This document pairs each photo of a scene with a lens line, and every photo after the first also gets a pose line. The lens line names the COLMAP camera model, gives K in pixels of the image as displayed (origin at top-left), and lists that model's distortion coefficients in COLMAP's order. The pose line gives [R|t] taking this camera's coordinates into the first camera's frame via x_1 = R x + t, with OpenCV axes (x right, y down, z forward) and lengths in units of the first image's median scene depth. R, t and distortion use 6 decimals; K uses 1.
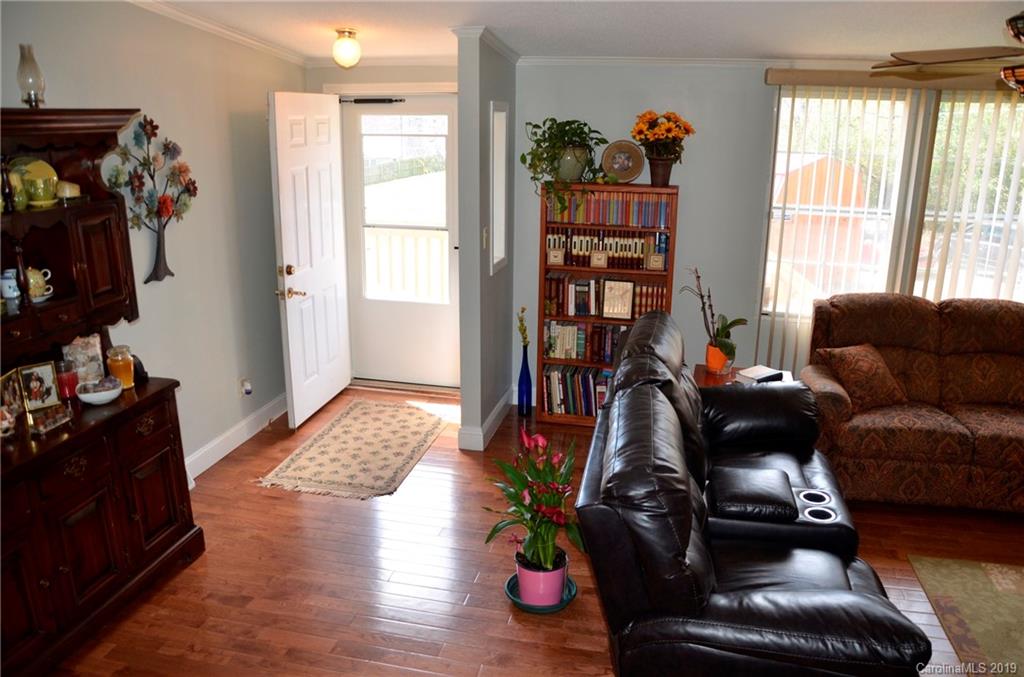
lens RADIAL K [[780.4, 0, 507.1], [0, 780.4, 342.6], [0, 0, 1]] dist [-0.153735, 0.100376]
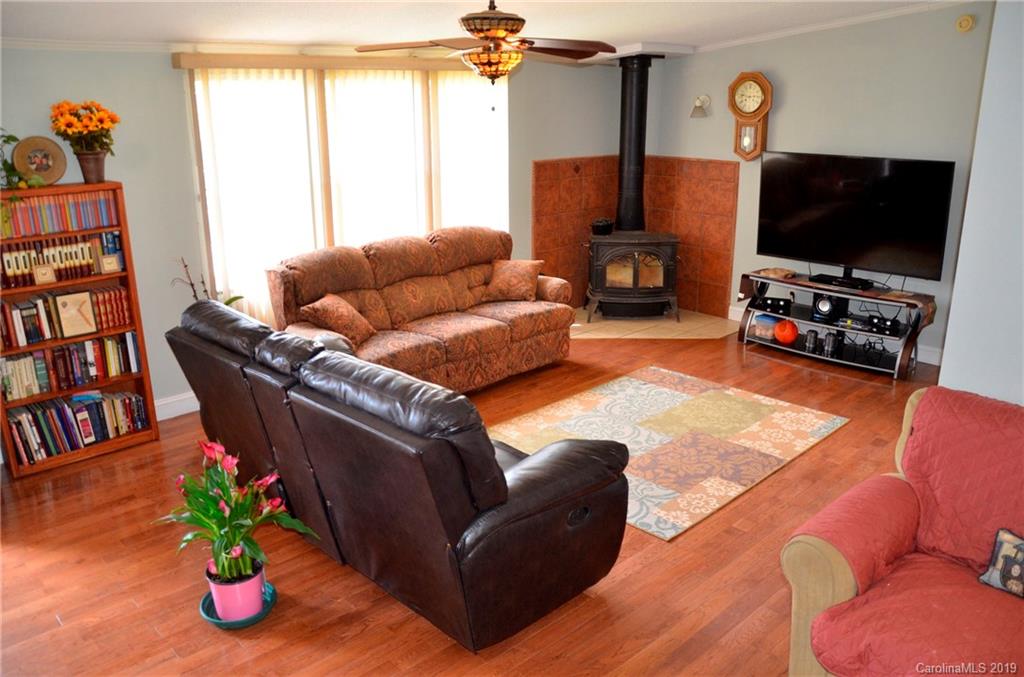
lens RADIAL K [[780.4, 0, 513.0], [0, 780.4, 345.6], [0, 0, 1]] dist [-0.153735, 0.100376]
pose [[0.554323, -0.263760, 0.789403, -0.276379], [0.242540, 0.958484, 0.149942, -0.028263], [-0.796179, 0.108345, 0.595282, 0.087957]]
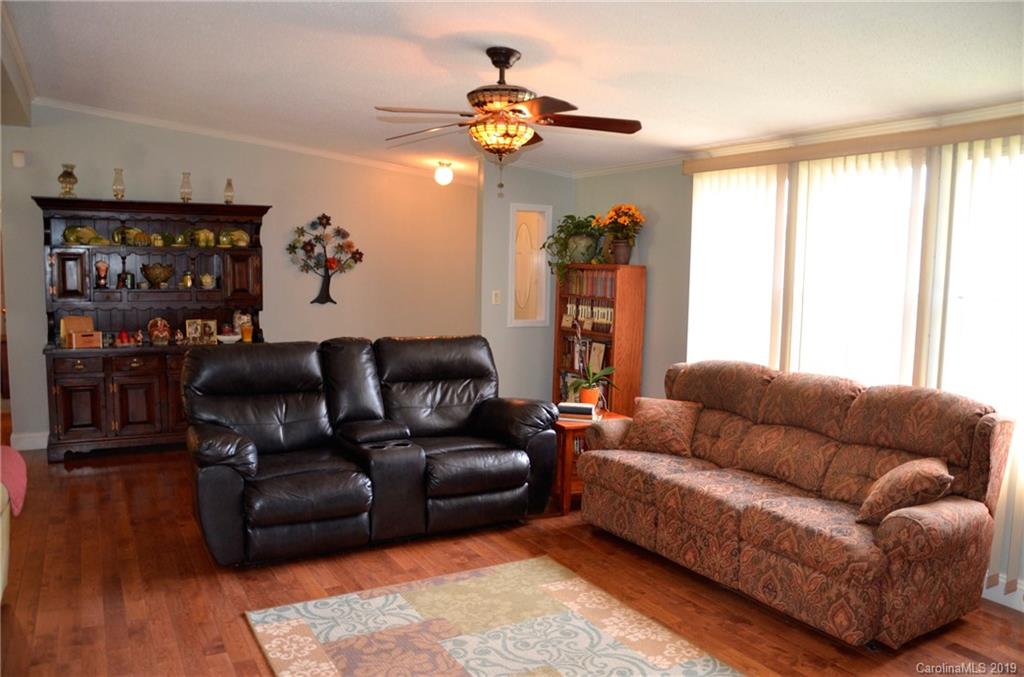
lens RADIAL K [[780.4, 0, 511.2], [0, 780.4, 338.5], [0, 0, 1]] dist [-0.153735, 0.100376]
pose [[0.680218, 0.075656, -0.729095, 0.957902], [-0.218776, 0.970278, -0.103427, 0.072057], [0.699601, 0.229861, 0.676552, 0.076788]]
